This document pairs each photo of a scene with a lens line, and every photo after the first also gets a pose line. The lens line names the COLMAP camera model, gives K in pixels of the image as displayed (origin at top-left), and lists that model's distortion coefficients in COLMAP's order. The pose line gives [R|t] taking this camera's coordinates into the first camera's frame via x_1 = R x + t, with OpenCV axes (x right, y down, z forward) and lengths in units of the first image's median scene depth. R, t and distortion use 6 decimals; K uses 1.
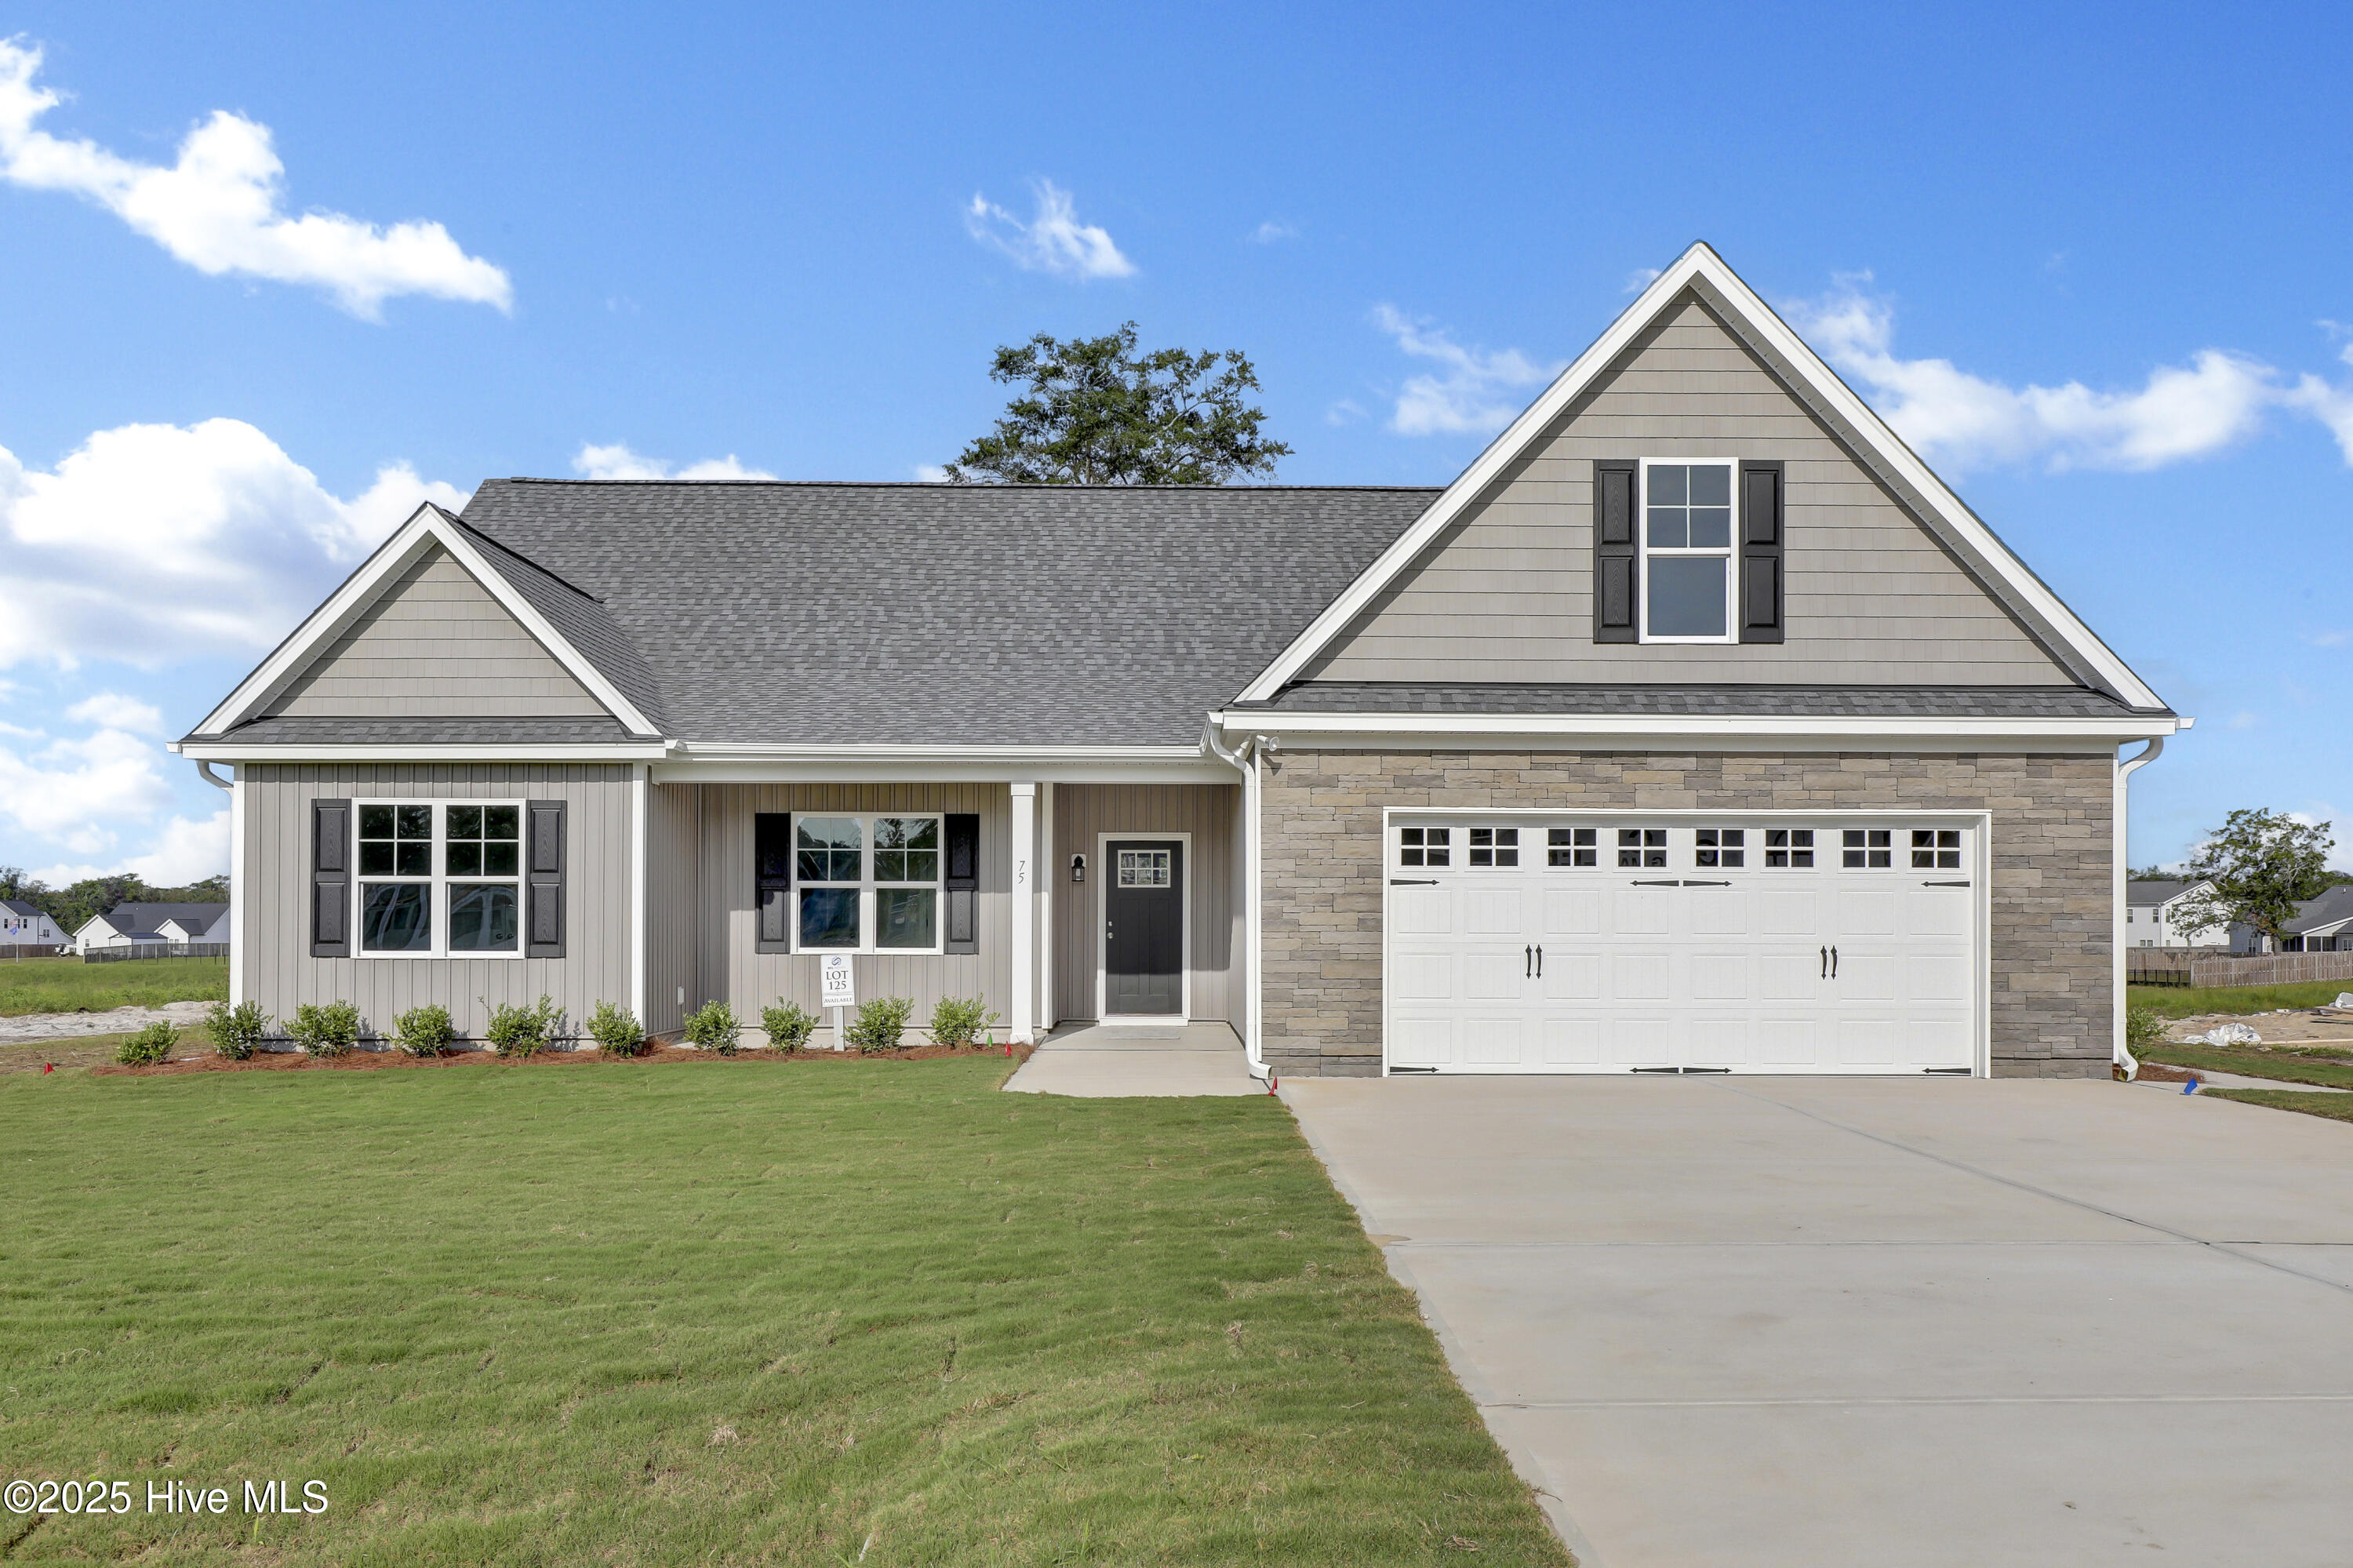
lens RADIAL K [[1863.6, 0, 1159.3], [0, 1863.6, 922.1], [0, 0, 1]] dist [0.008743, 0.003005]
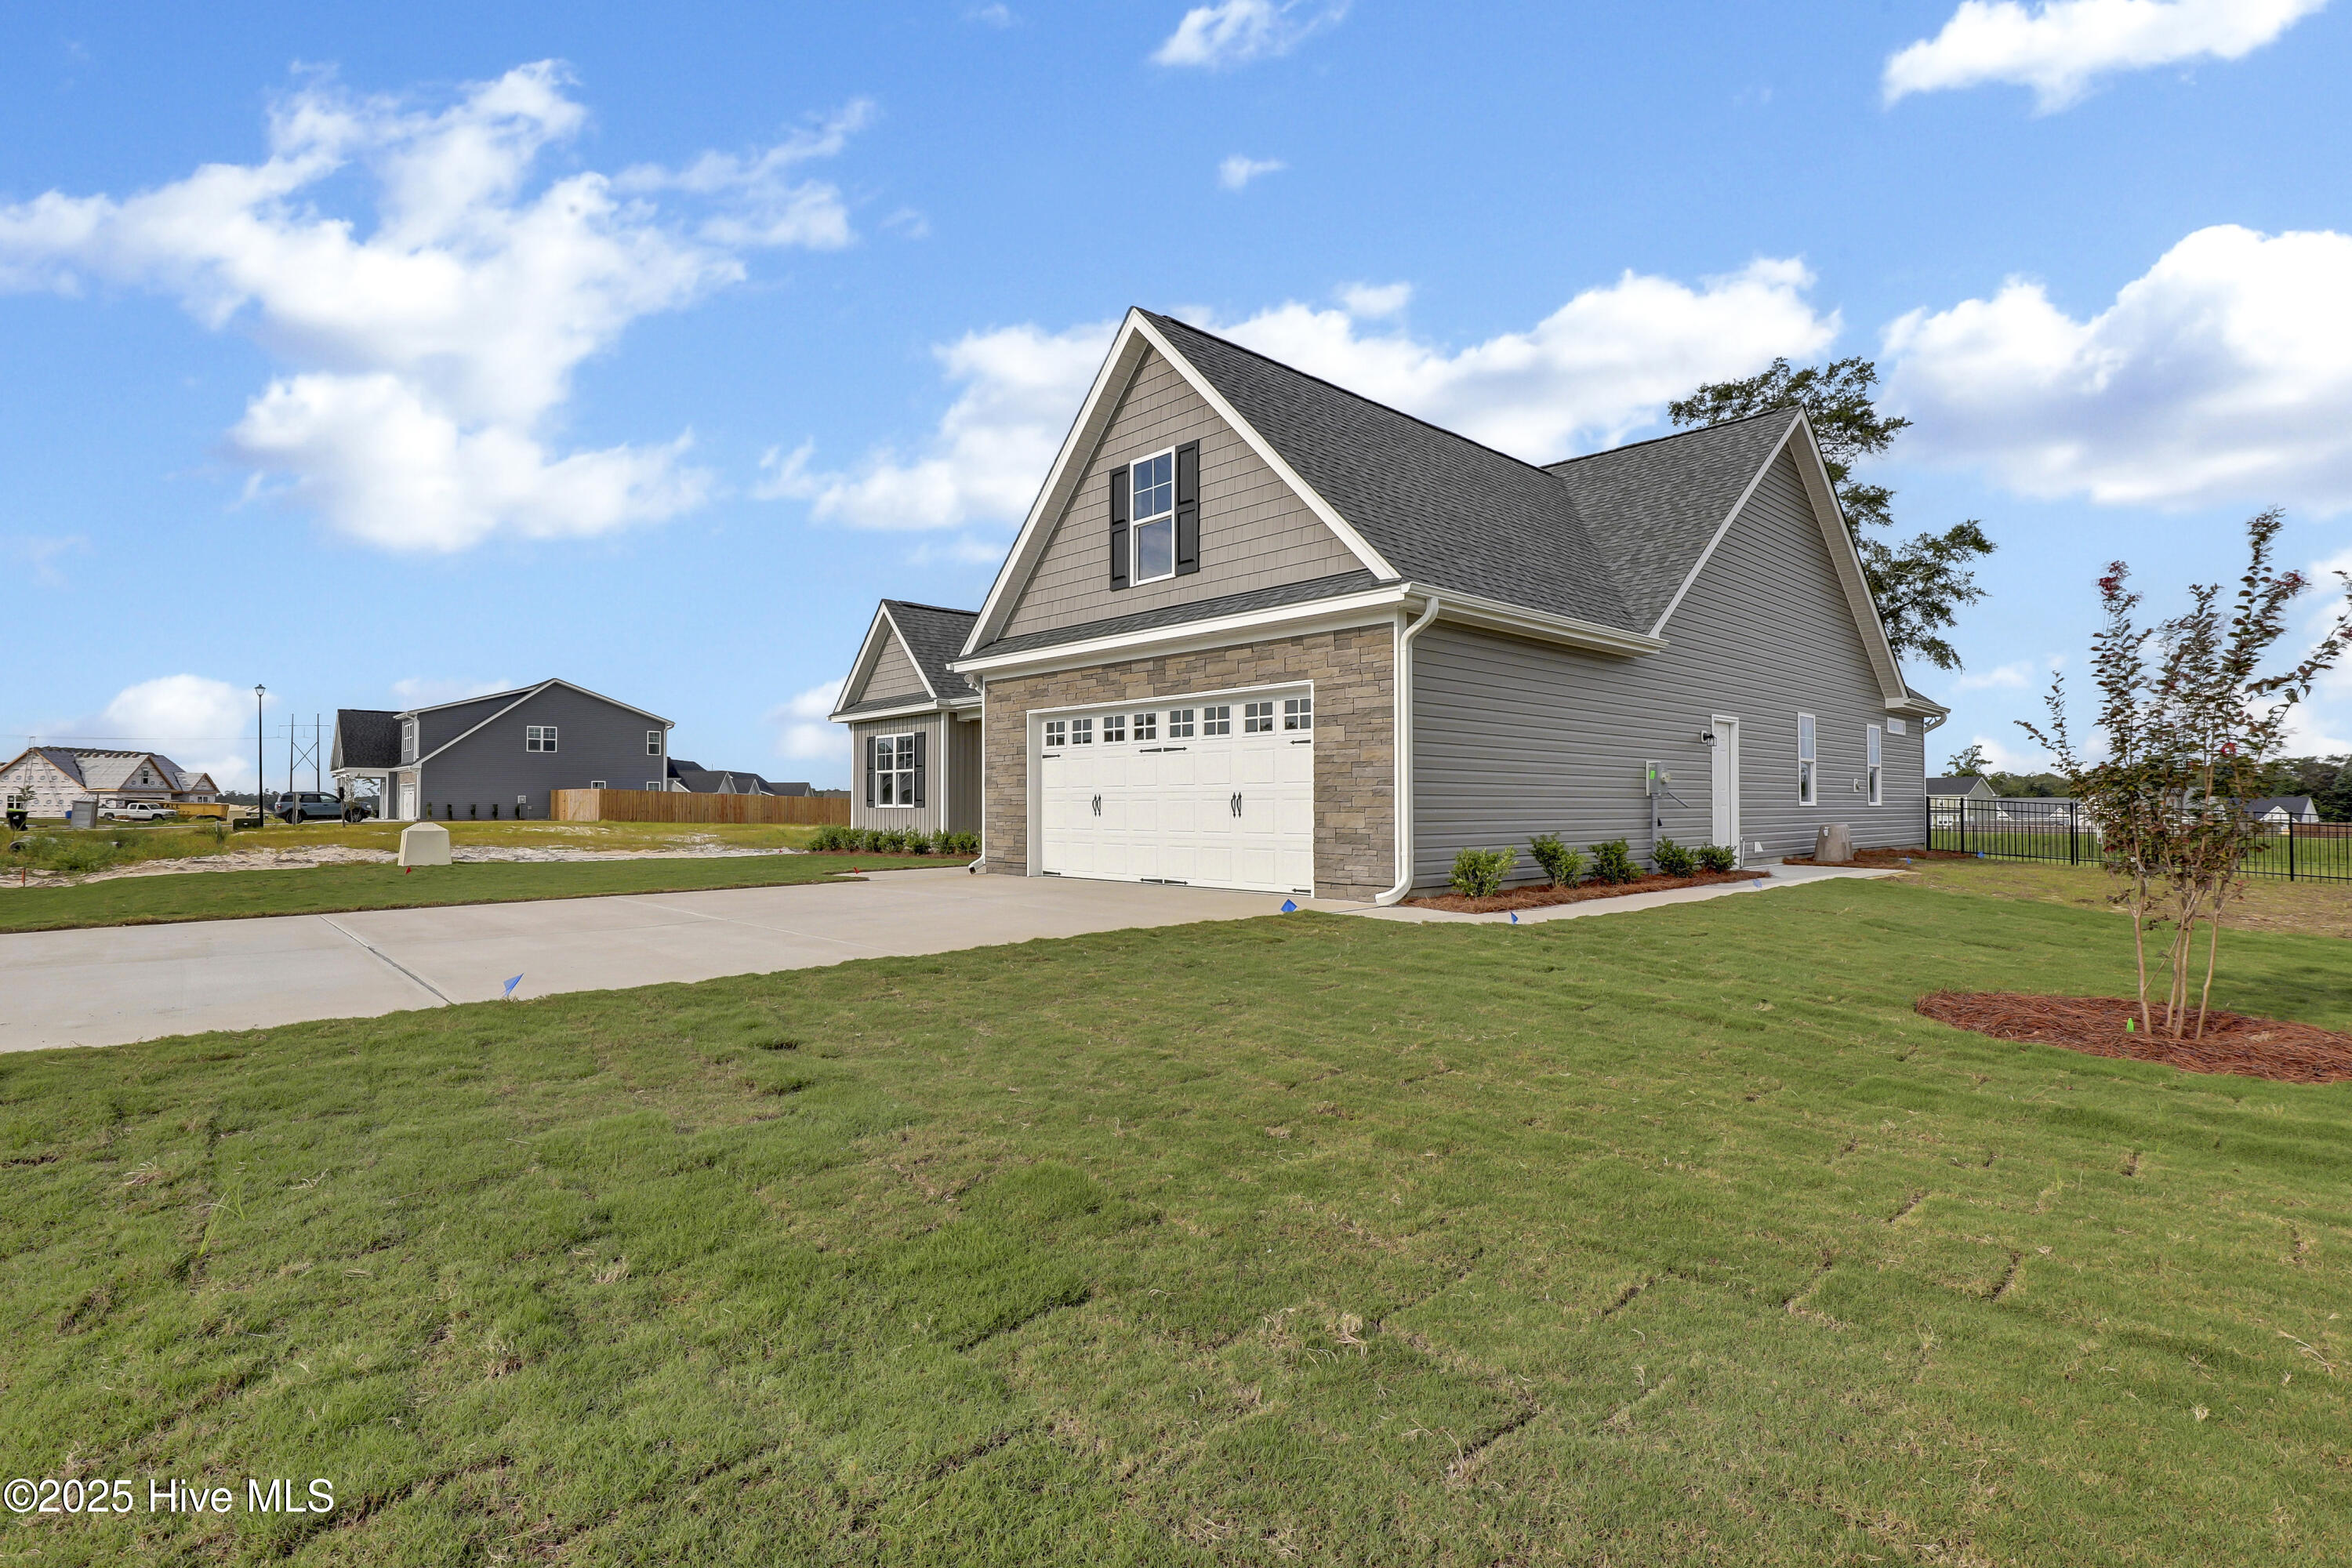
lens RADIAL K [[1098.0, 0, 1184.8], [0, 1098.0, 781.8], [0, 0, 1]] dist [-0.002241, 0.000375]
pose [[0.679760, -0.019856, -0.733166, 0.905800], [0.003852, 0.999716, -0.023503, 0.023391], [0.733425, 0.013152, 0.679644, 0.442417]]
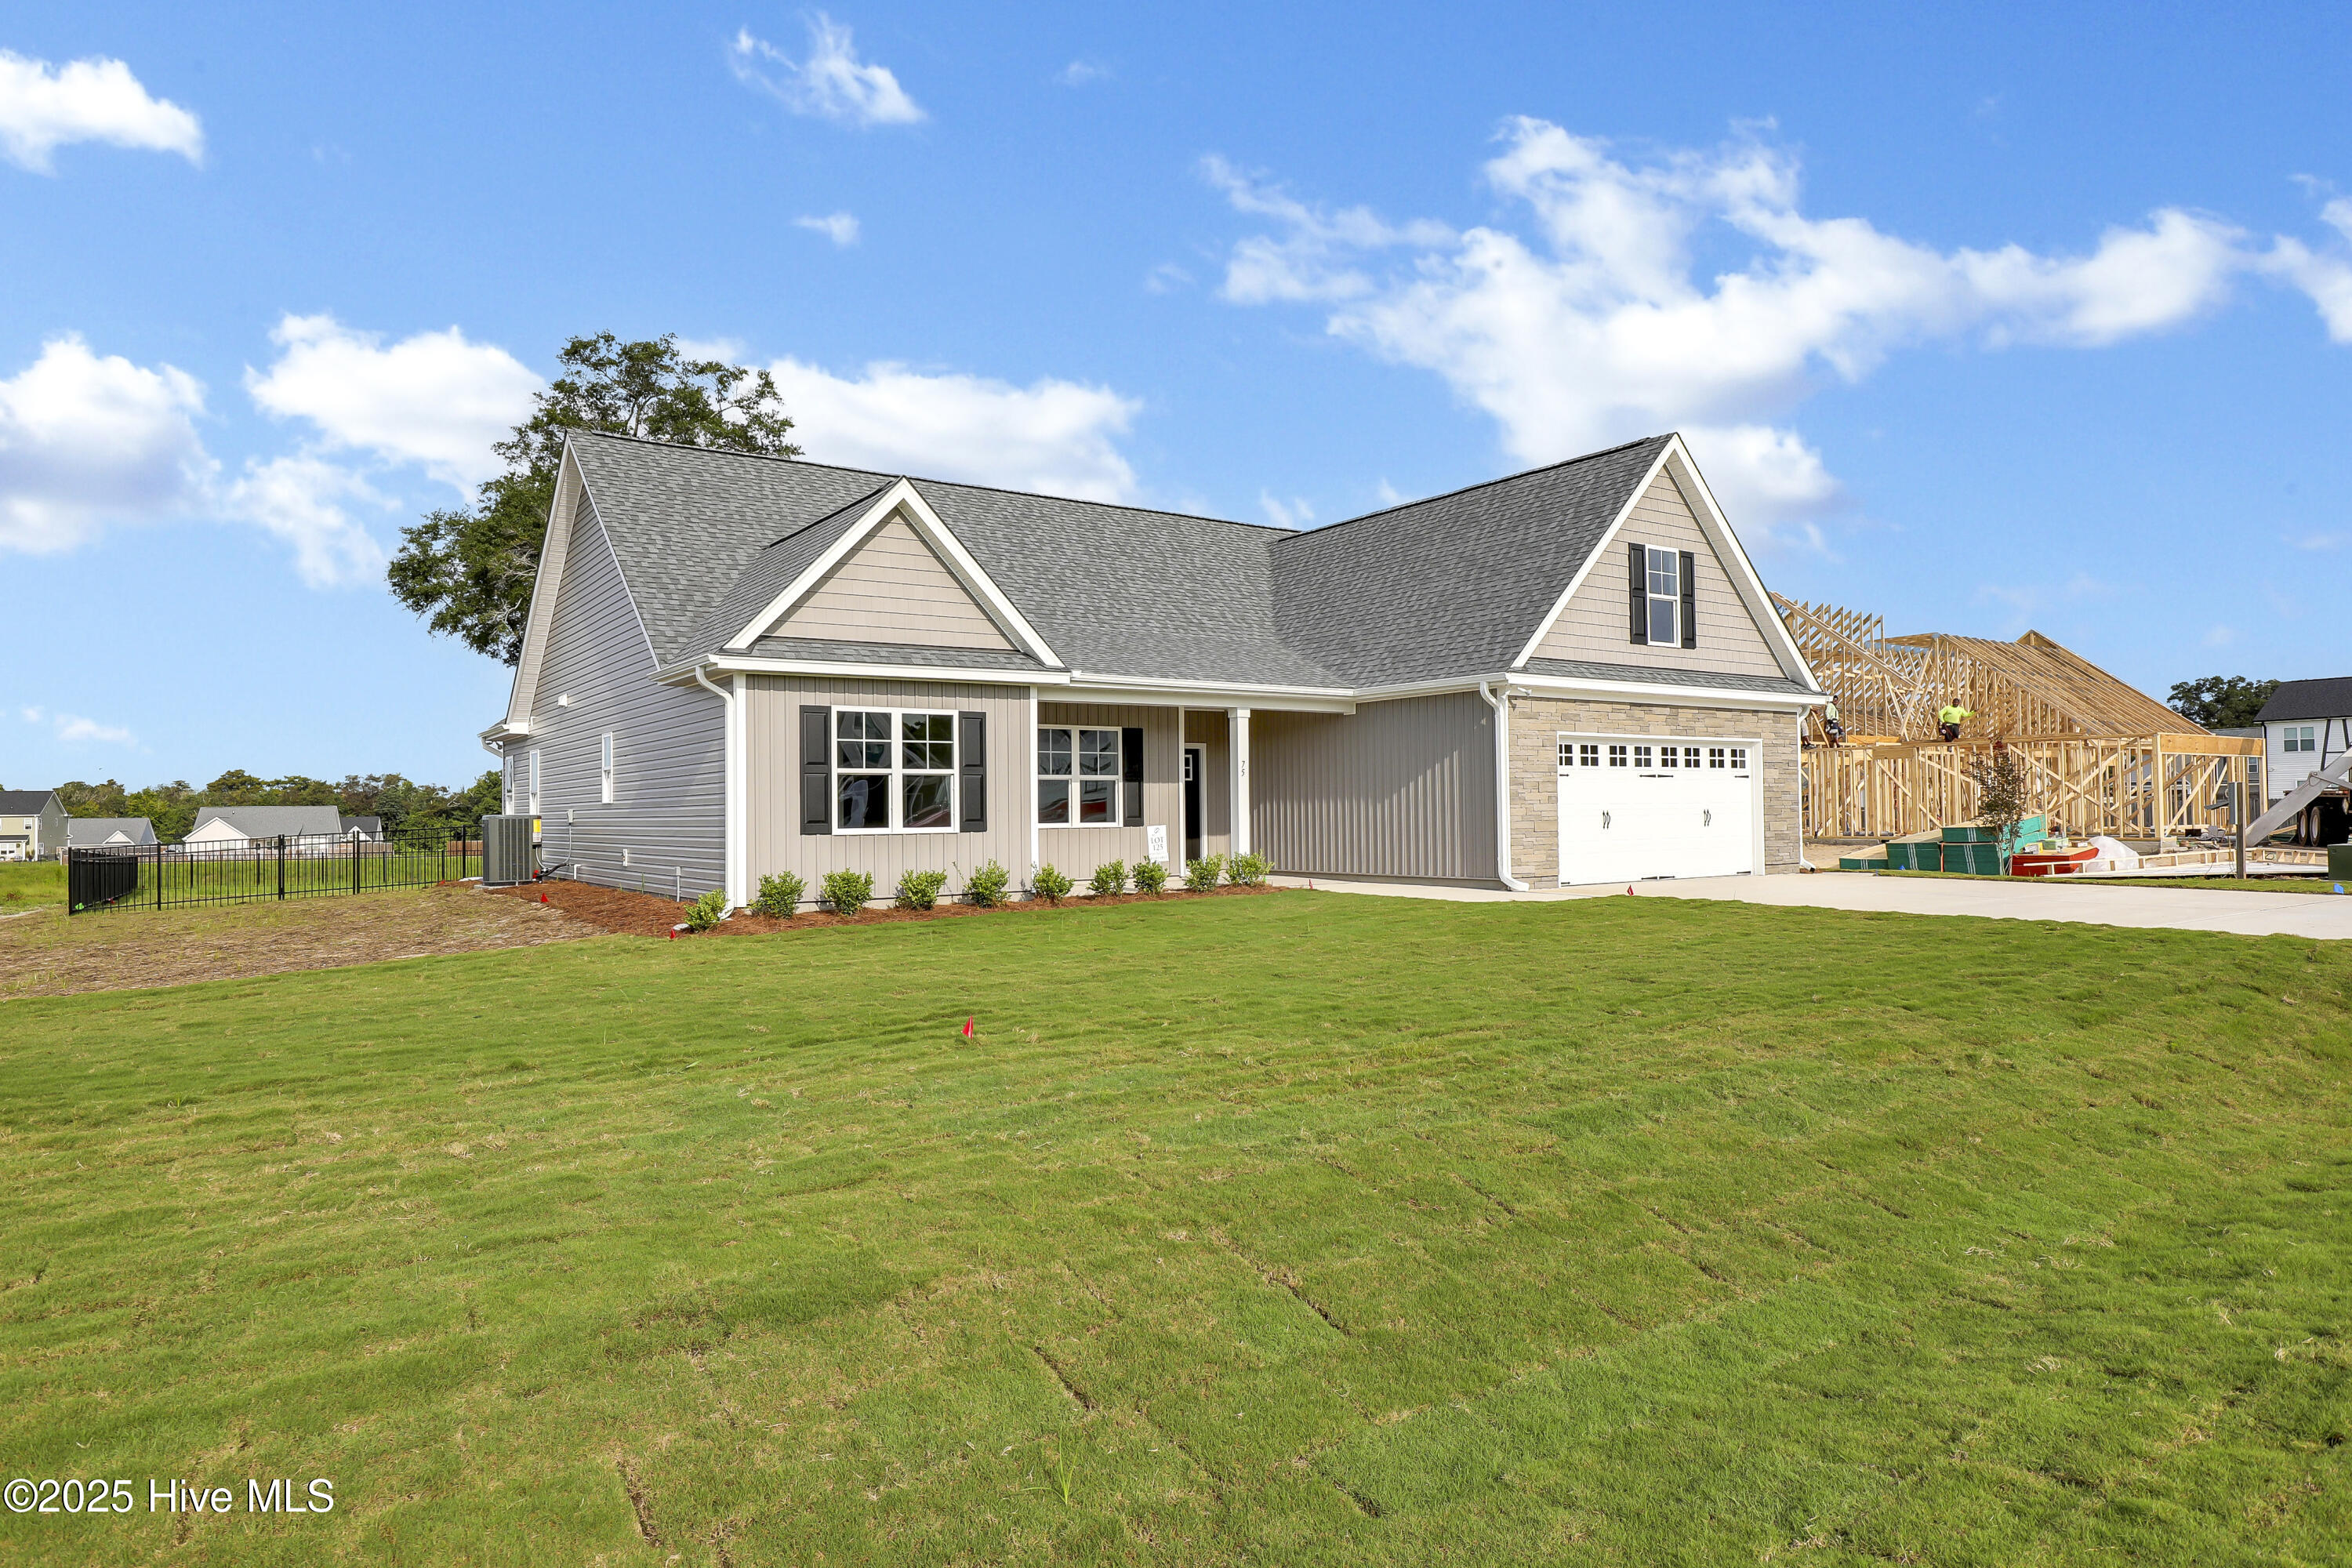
lens RADIAL K [[1418.9, 0, 1178.0], [0, 1418.9, 785.3], [0, 0, 1]] dist [-0.005299, -0.000665]
pose [[0.824456, -0.000565, 0.565926, -0.899766], [0.013222, 0.999746, -0.018264, 0.007452], [-0.565772, 0.022540, 0.824253, 0.115274]]
